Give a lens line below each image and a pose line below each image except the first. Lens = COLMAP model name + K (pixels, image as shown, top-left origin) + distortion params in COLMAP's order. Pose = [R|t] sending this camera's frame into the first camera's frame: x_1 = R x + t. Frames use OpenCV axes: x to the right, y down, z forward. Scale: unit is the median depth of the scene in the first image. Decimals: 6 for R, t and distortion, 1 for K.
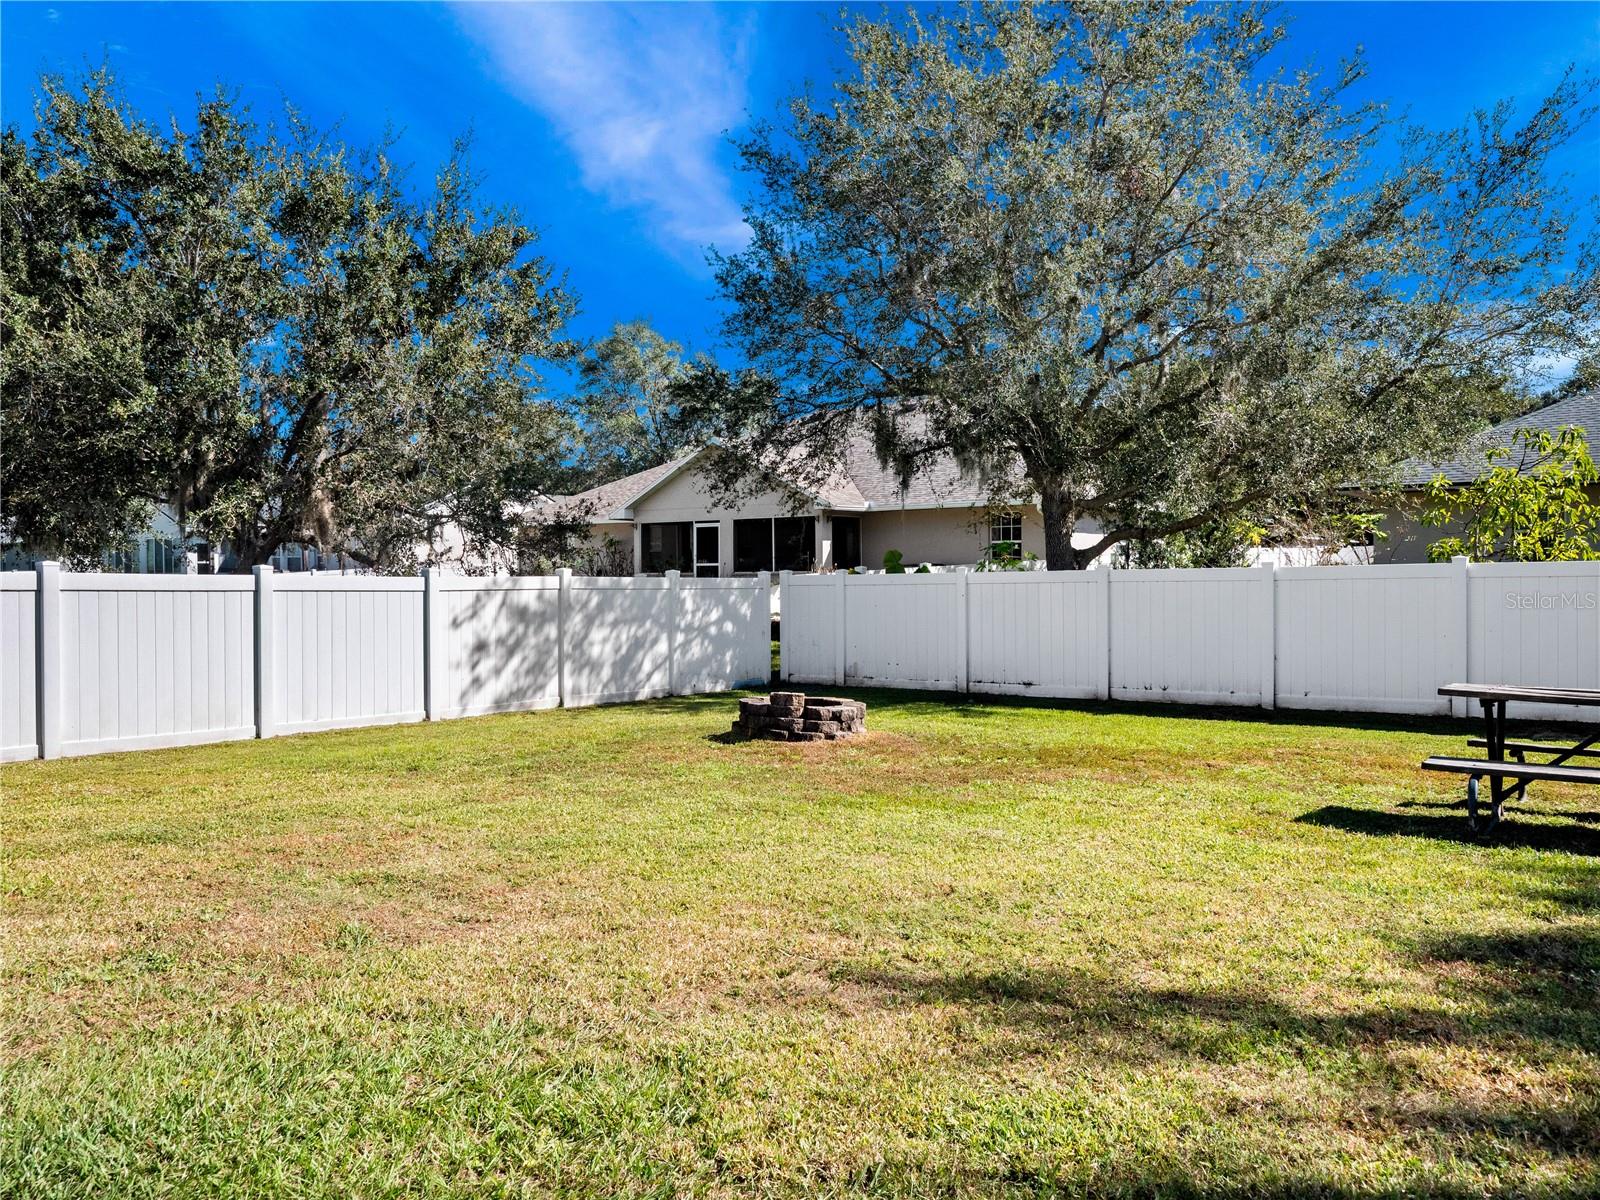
lens RADIAL K [[1327.1, 0, 800.0], [0, 1327.1, 600.0], [0, 0, 1]] dist [0.013922, 0.004686]
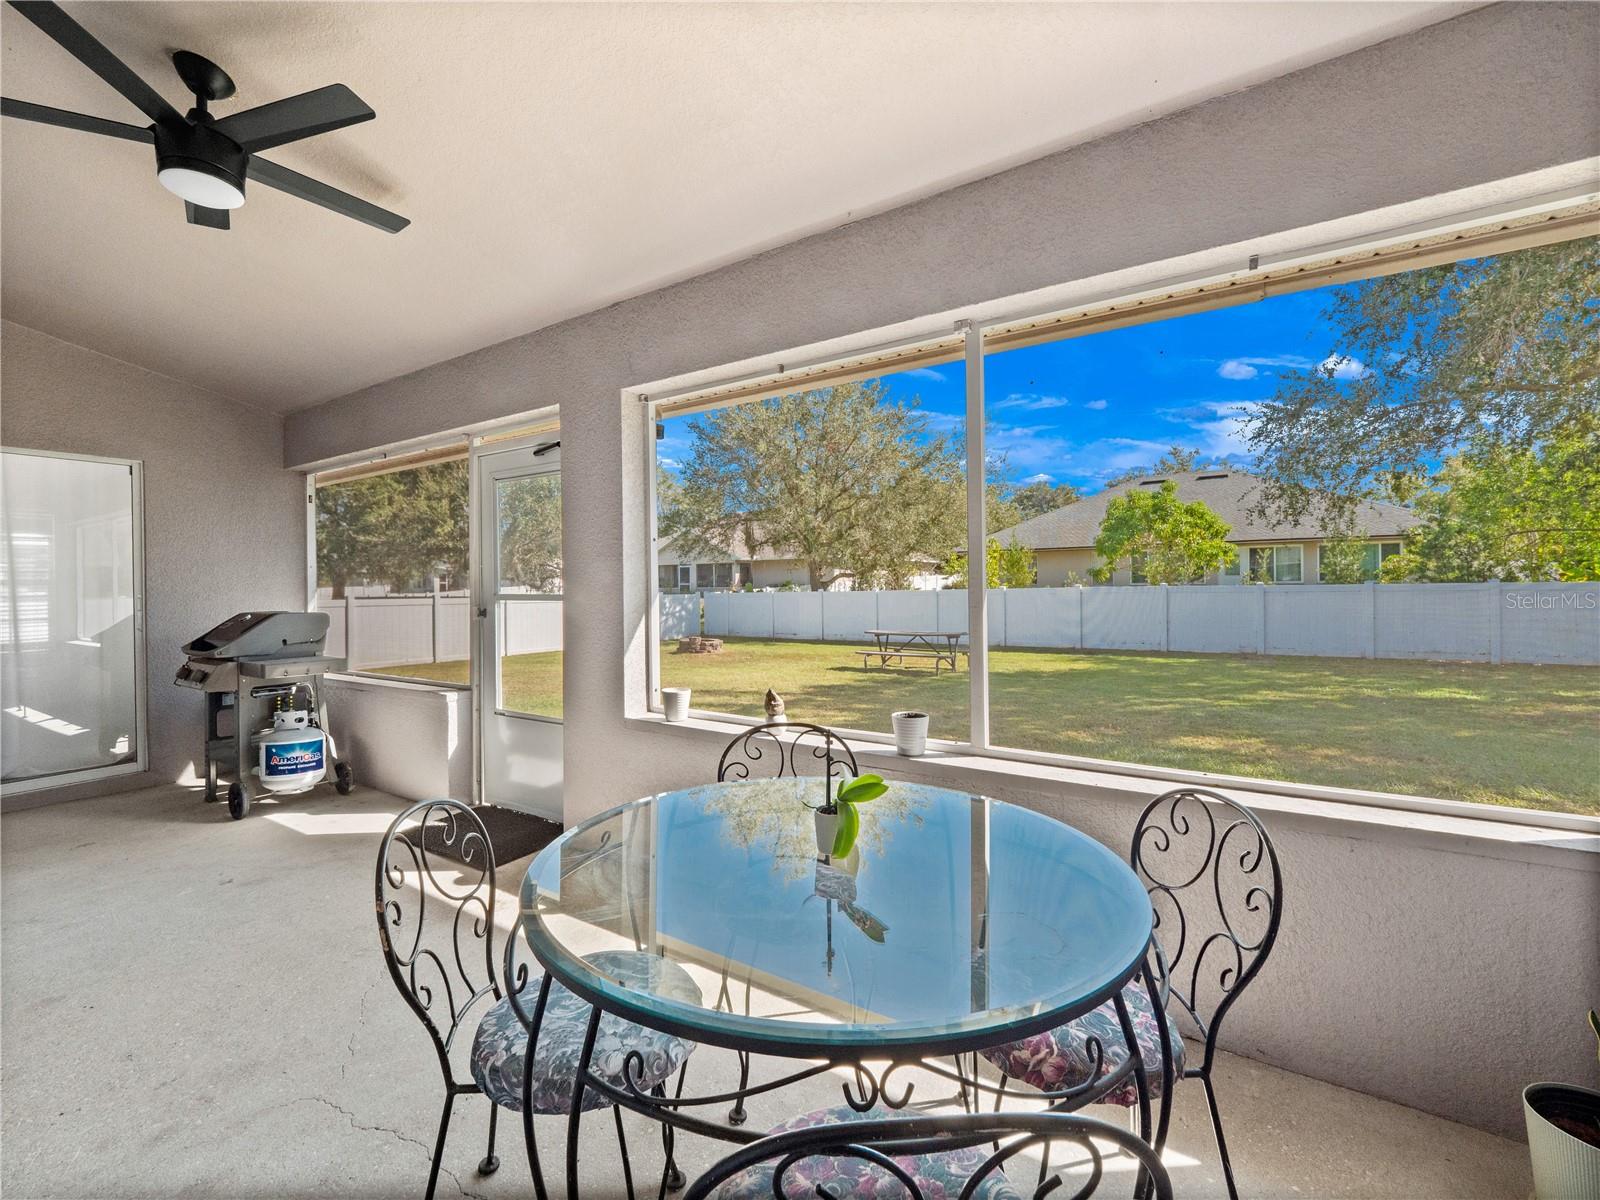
lens RADIAL K [[645.1, 0, 800.0], [0, 645.1, 600.0], [0, 0, 1]] dist [-0.001470, -0.000086]
pose [[0.995497, -0.004434, 0.094694, 0.052055], [0.004030, 0.999982, 0.004459, -0.009529], [-0.094712, -0.004057, 0.995496, -0.251201]]
